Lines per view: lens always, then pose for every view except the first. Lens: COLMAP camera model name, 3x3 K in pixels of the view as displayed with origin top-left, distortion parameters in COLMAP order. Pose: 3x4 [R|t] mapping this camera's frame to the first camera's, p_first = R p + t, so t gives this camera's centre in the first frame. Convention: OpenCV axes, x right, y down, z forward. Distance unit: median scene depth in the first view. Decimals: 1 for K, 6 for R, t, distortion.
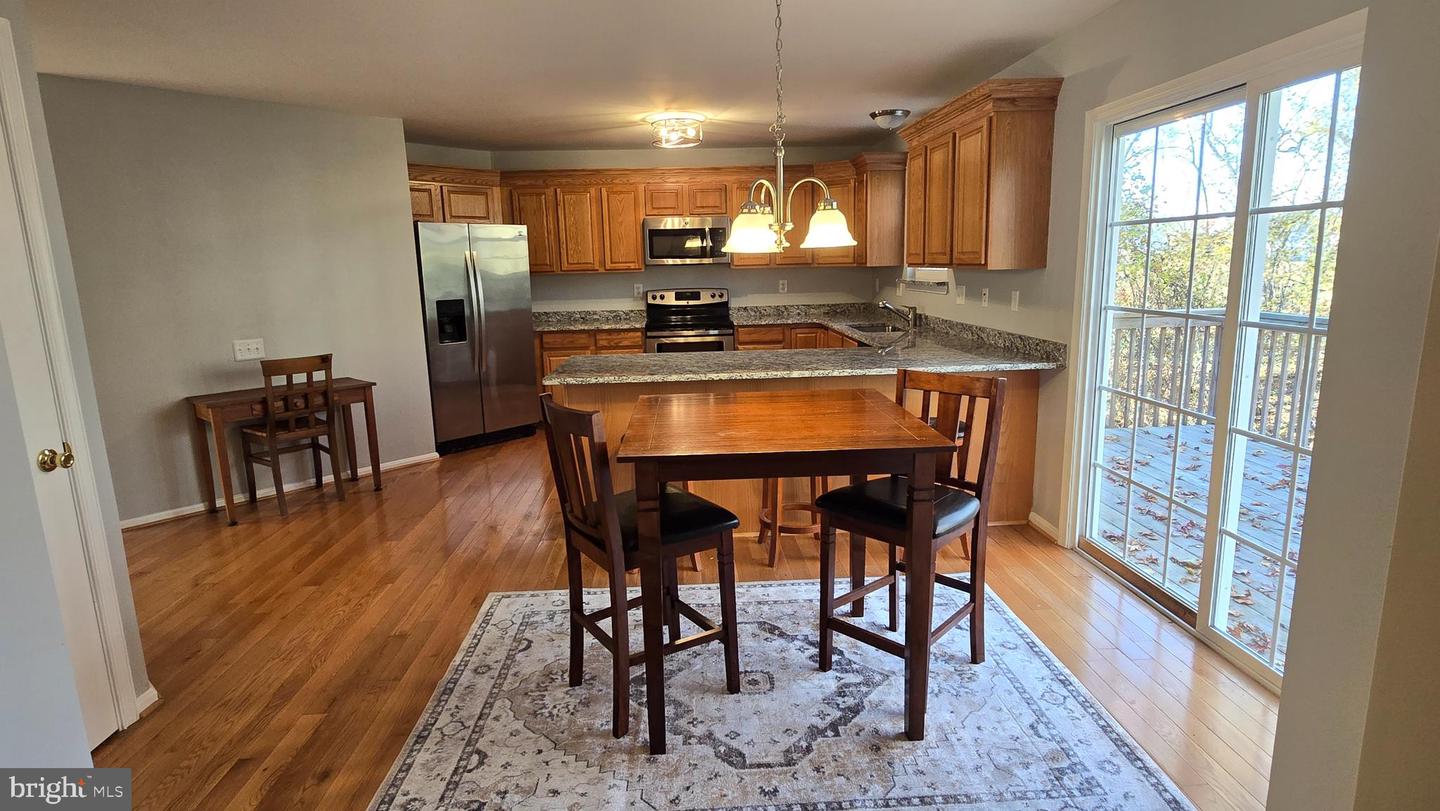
lens RADIAL K [[739.0, 0, 720.9], [0, 739.0, 404.6], [0, 0, 1]] dist [-0.000365, -0.000011]
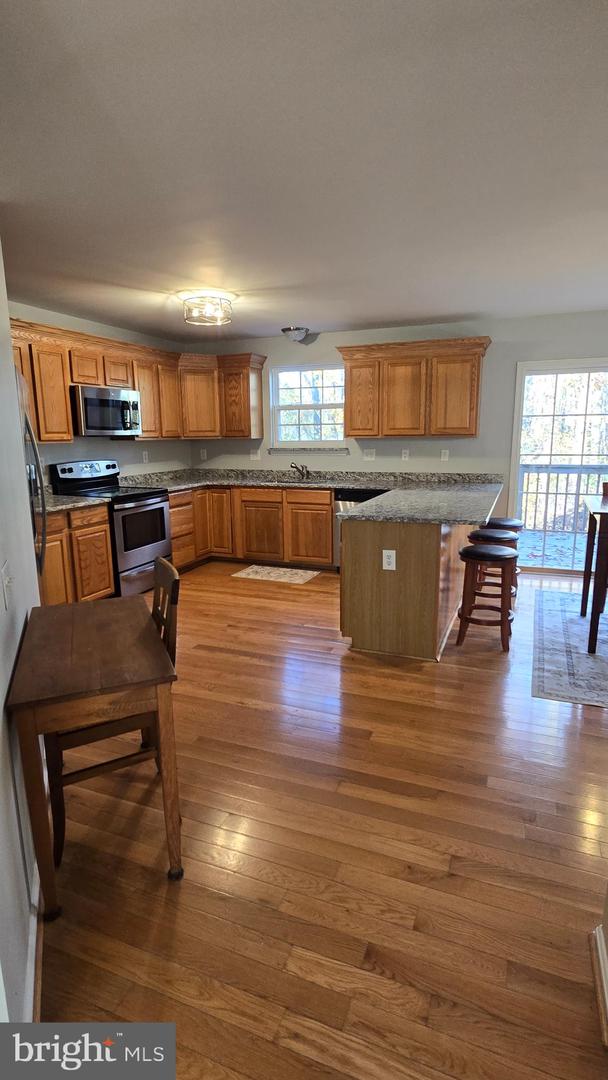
lens RADIAL K [[554.3, 0, 301.6], [0, 554.3, 538.4], [0, 0, 1]] dist [-0.000365, -0.000011]
pose [[0.427441, -0.151386, 0.891278, -0.634364], [0.173420, 0.981301, 0.083507, -0.072429], [-0.887254, 0.118871, 0.445702, 0.458950]]
